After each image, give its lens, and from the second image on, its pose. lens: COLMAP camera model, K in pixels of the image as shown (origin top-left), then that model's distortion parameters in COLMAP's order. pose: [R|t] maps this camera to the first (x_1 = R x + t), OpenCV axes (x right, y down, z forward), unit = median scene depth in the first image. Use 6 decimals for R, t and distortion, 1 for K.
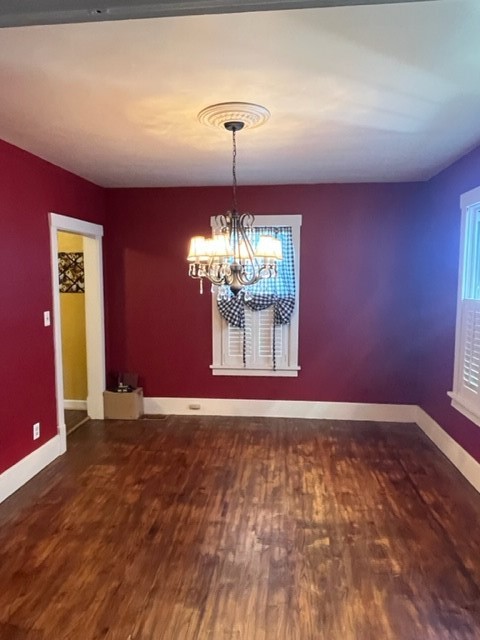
lens RADIAL K [[412.6, 0, 242.6], [0, 412.6, 316.2], [0, 0, 1]] dist [0.003980, -0.000912]
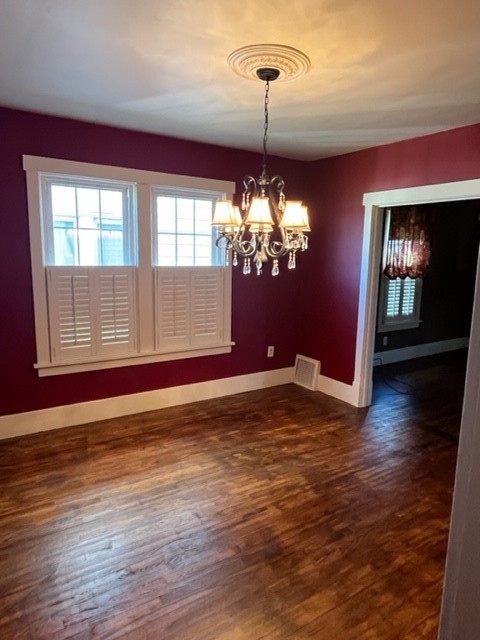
lens RADIAL K [[412.6, 0, 242.6], [0, 412.6, 316.2], [0, 0, 1]] dist [0.003980, -0.000912]
pose [[-0.620447, -0.135044, 0.772534, -0.702009], [0.052485, 0.975704, 0.212711, -0.143435], [-0.782490, 0.172523, -0.598285, 1.586566]]
